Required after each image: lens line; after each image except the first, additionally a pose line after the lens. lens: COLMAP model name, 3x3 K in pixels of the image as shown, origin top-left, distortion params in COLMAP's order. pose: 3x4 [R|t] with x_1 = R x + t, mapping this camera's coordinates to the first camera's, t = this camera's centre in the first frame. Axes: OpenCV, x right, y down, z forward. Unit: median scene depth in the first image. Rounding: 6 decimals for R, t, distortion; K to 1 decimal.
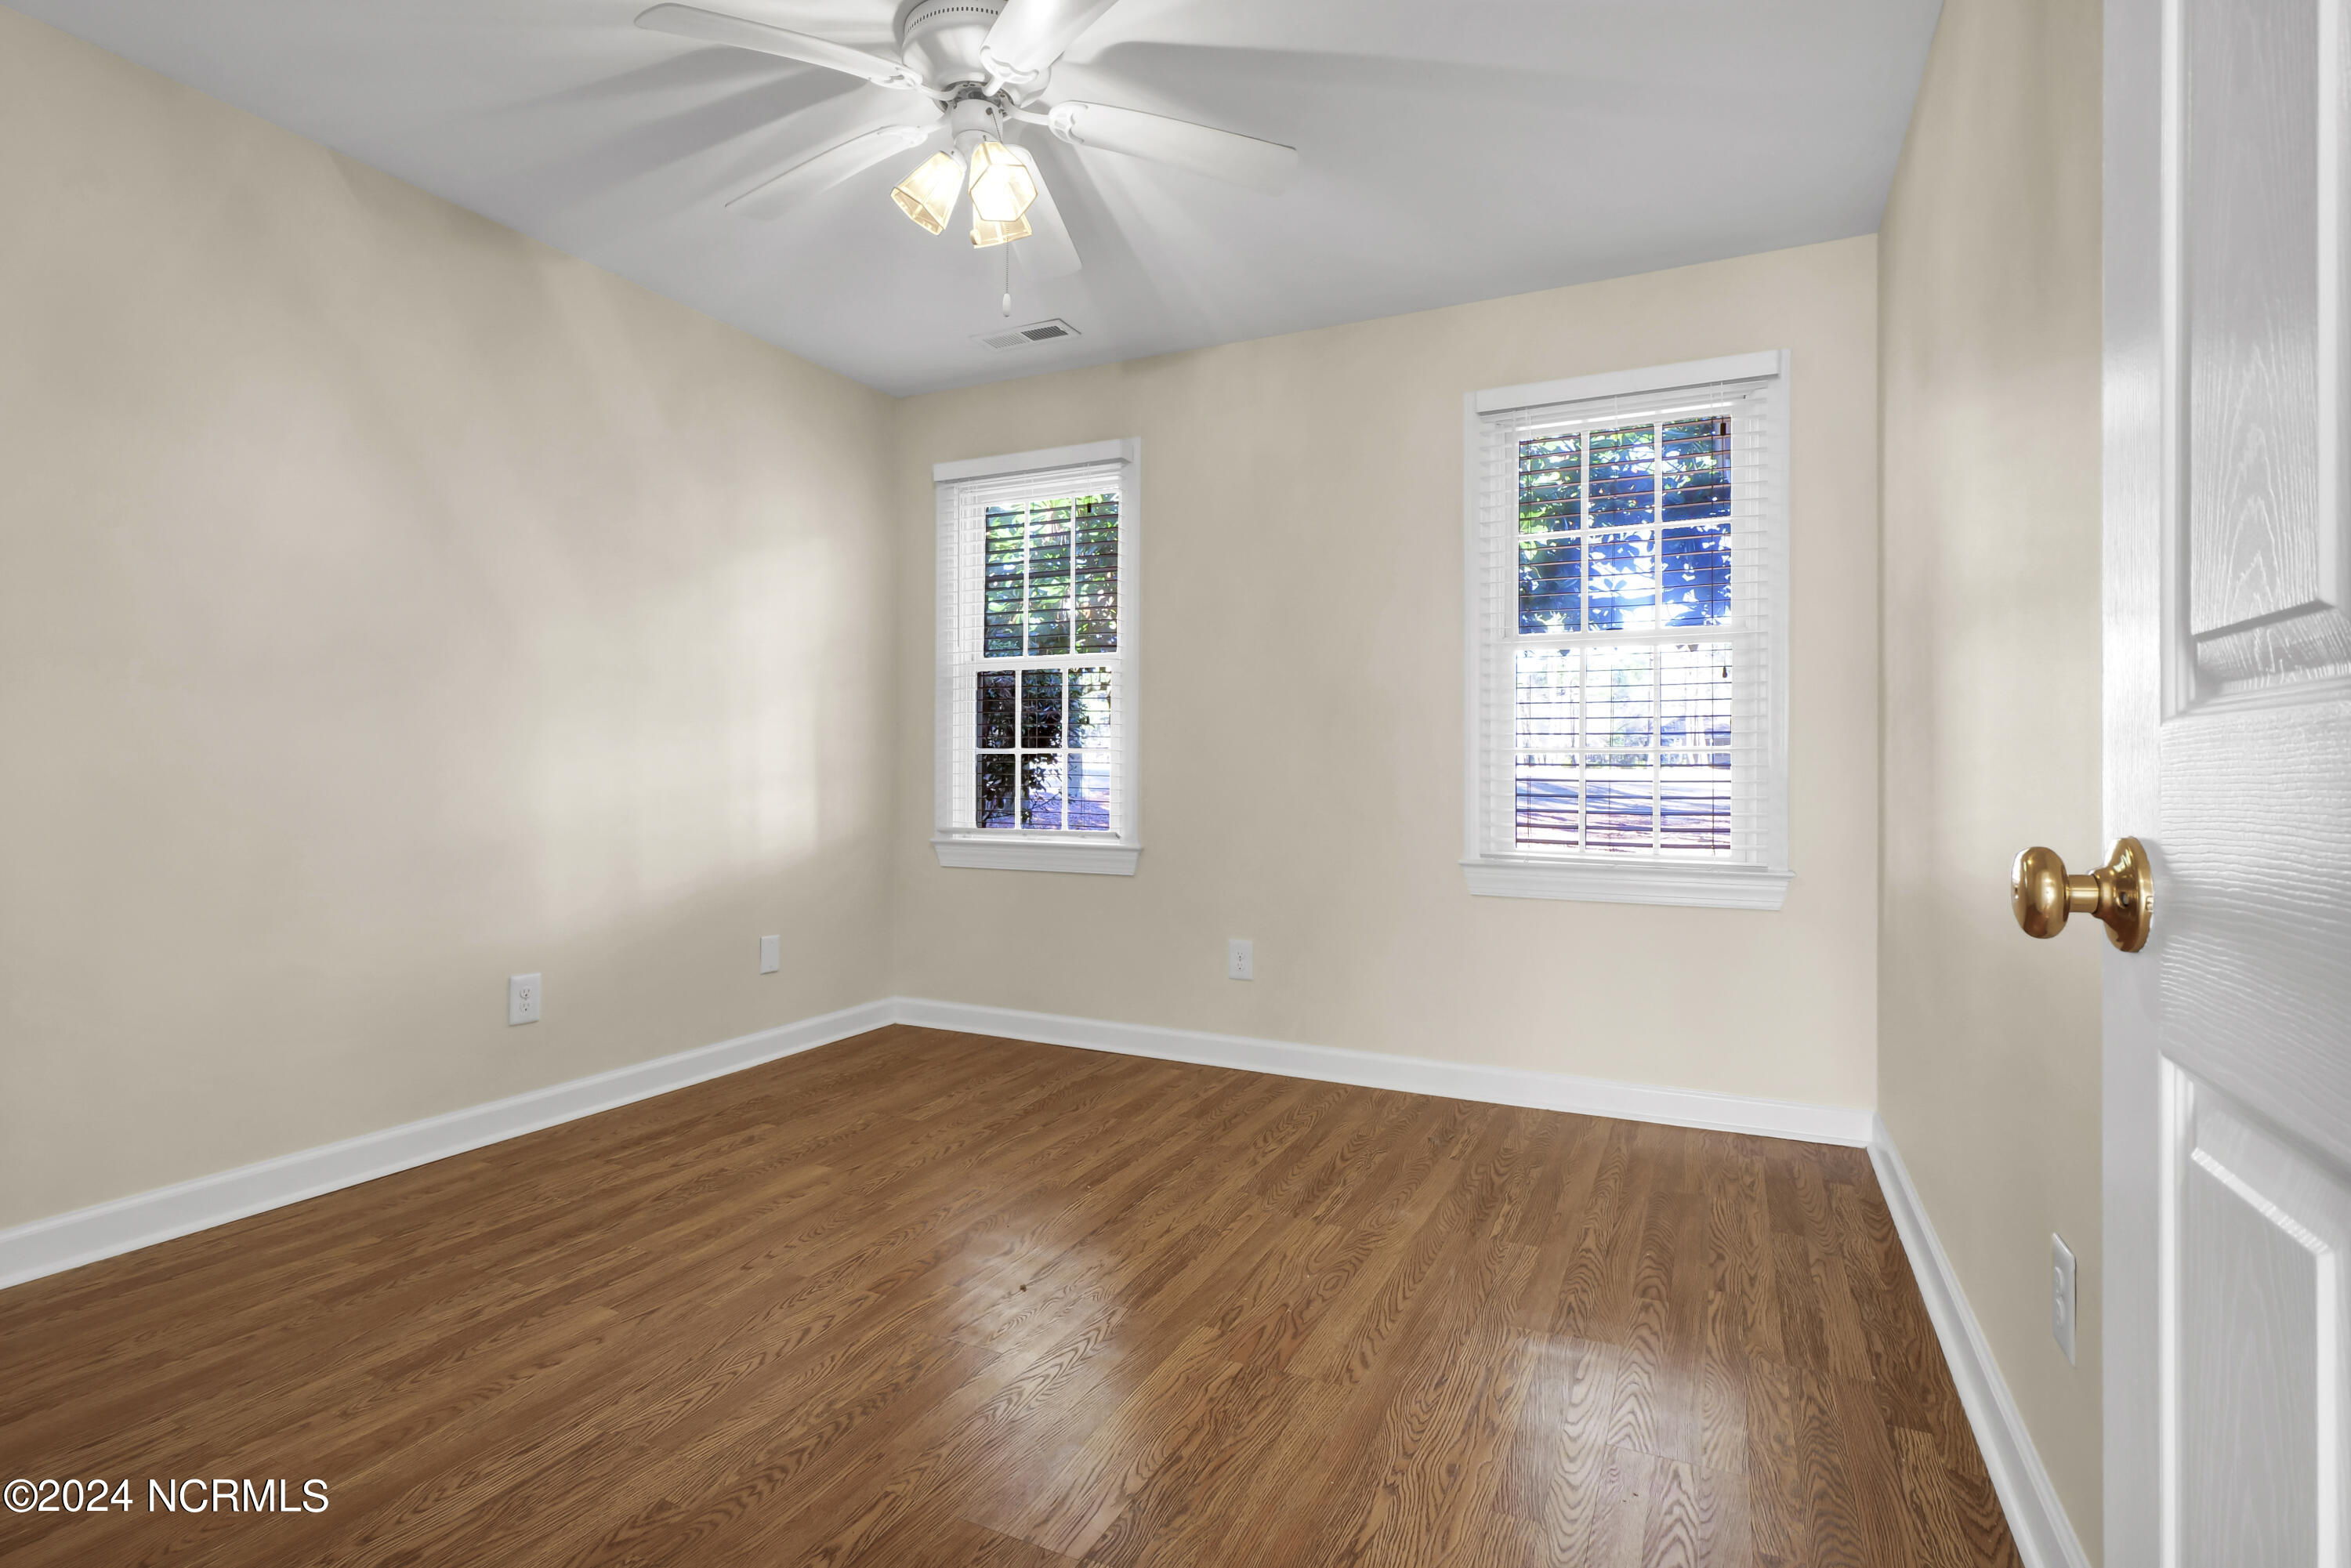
lens RADIAL K [[1170.0, 0, 1163.5], [0, 1170.0, 776.1], [0, 0, 1]] dist [-0.015872, 0.000159]
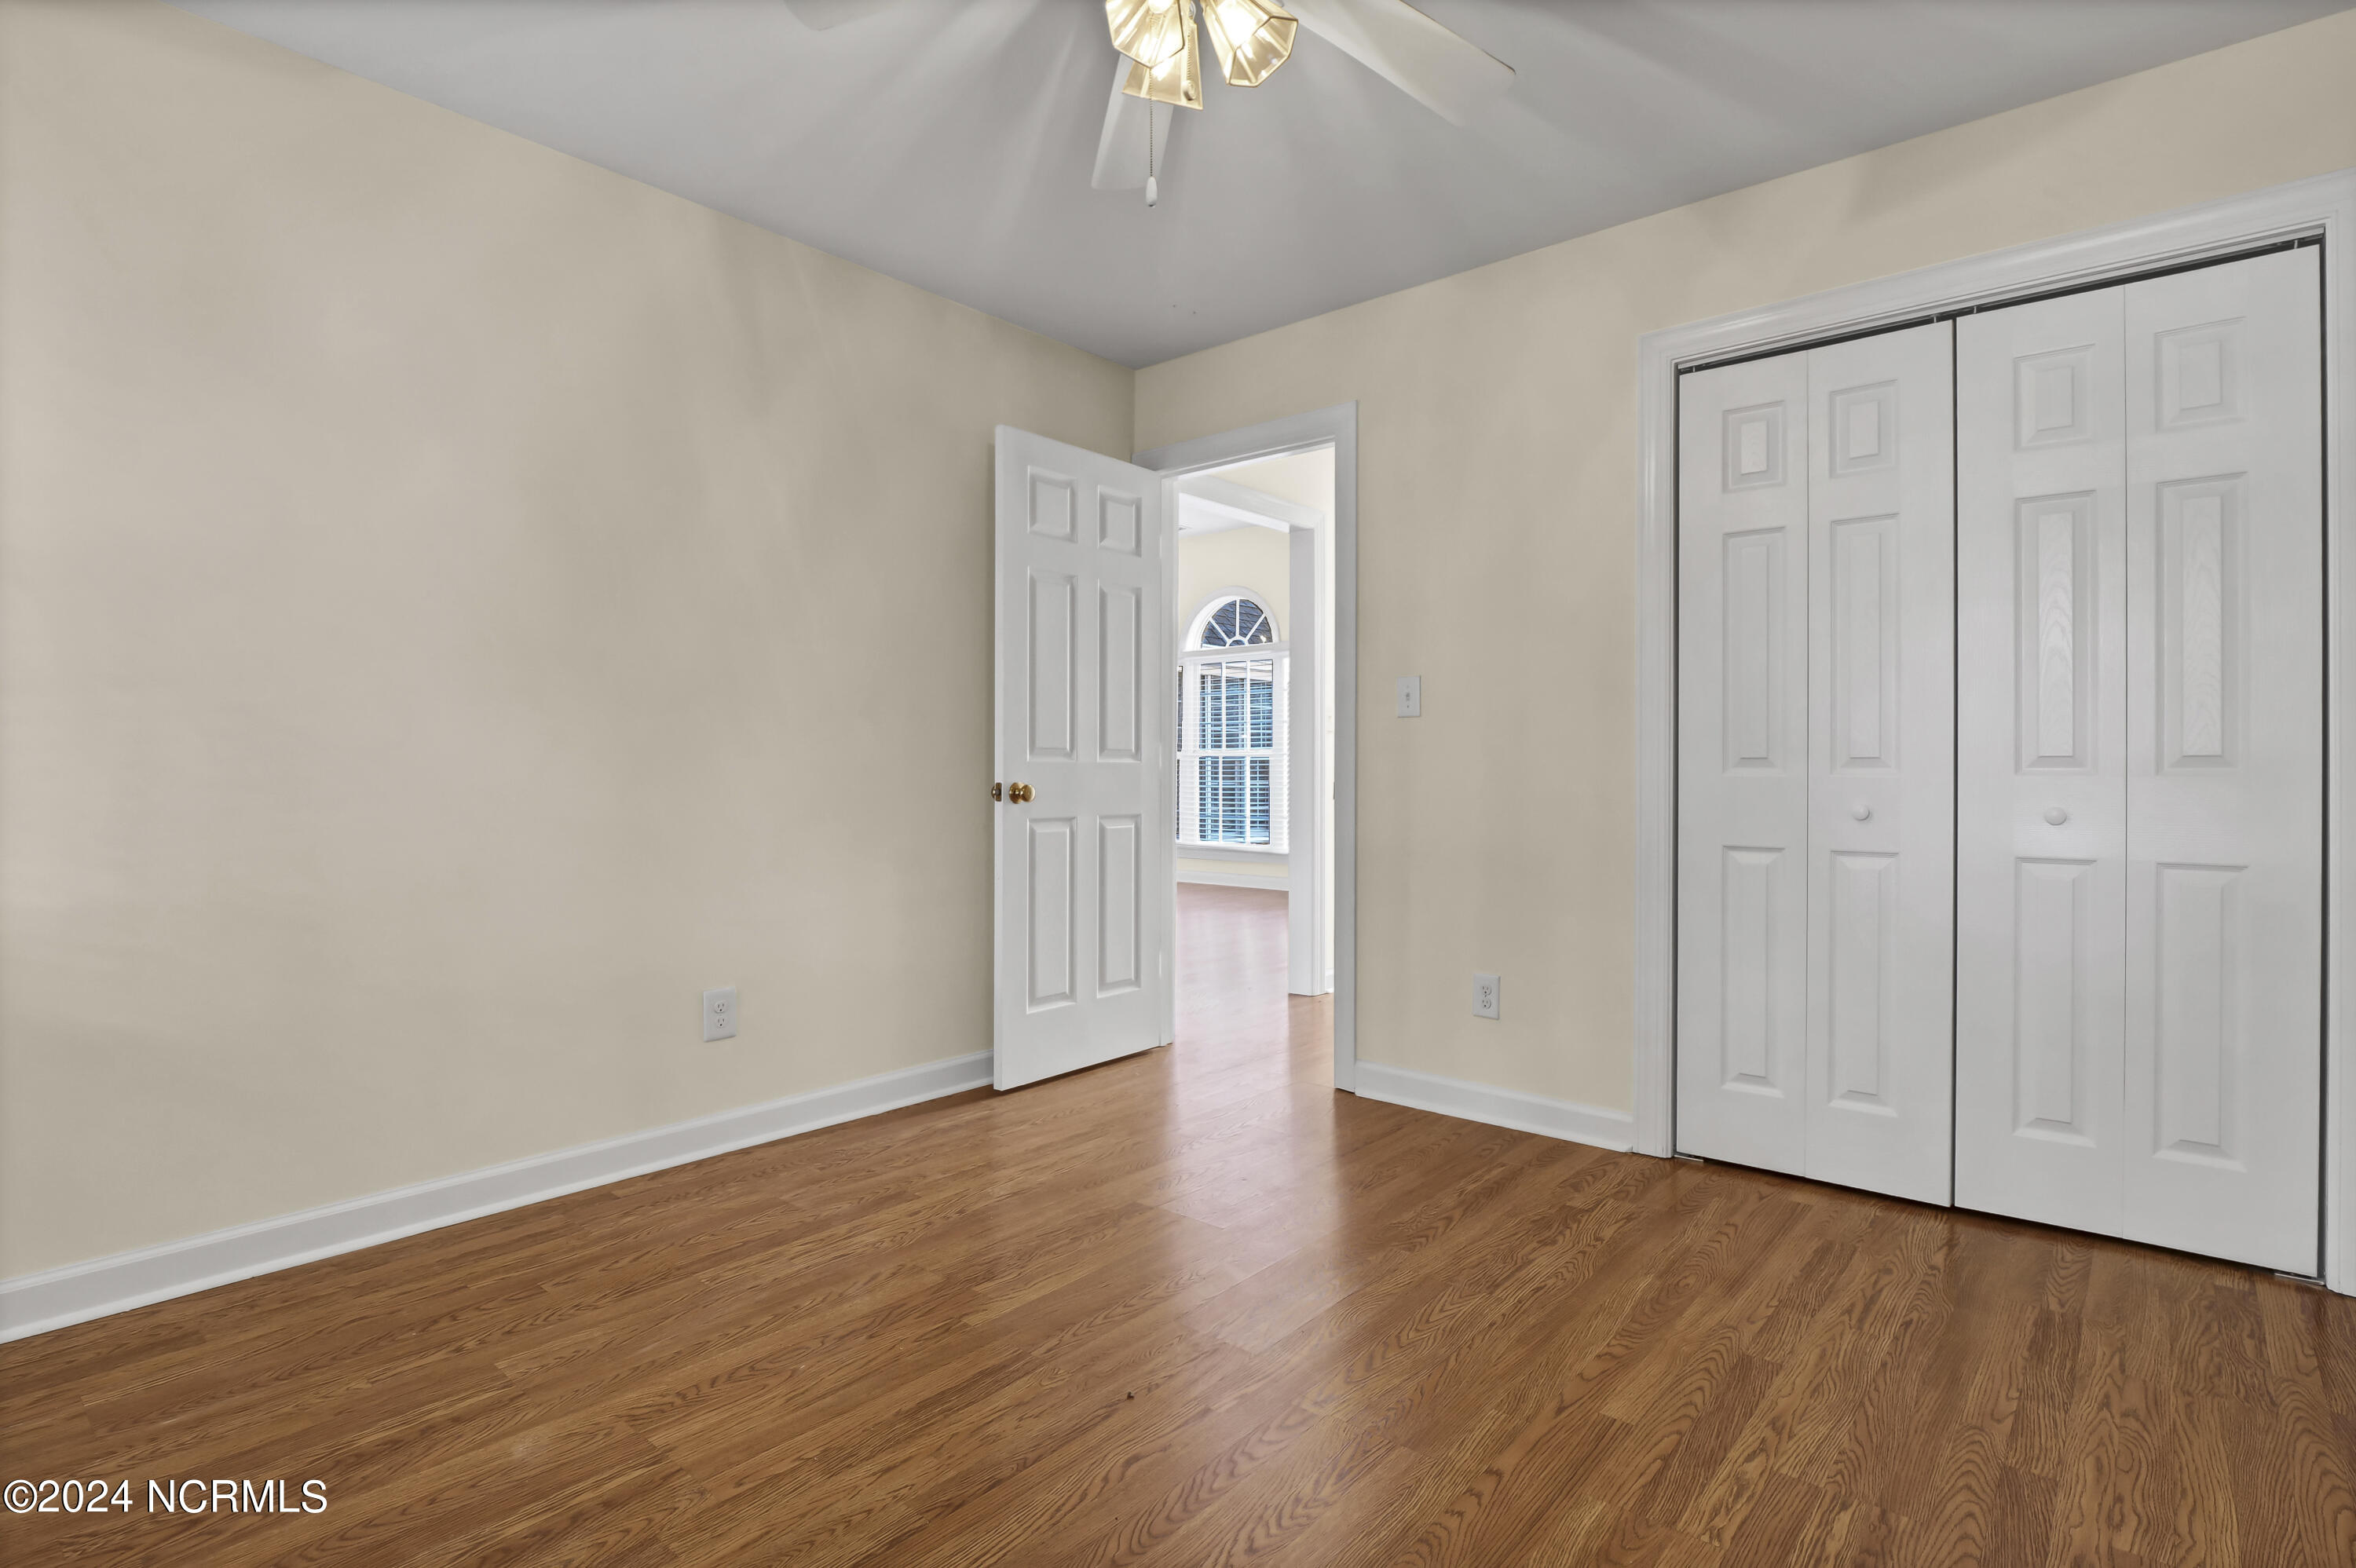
lens RADIAL K [[1049.7, 0, 1178.0], [0, 1049.7, 784.0], [0, 0, 1]] dist [-0.002703, -0.000164]
pose [[-0.968284, -0.011943, 0.249568, -0.328719], [-0.007711, 0.999810, 0.017928, -0.010953], [-0.249735, 0.015435, -0.968191, 1.679877]]
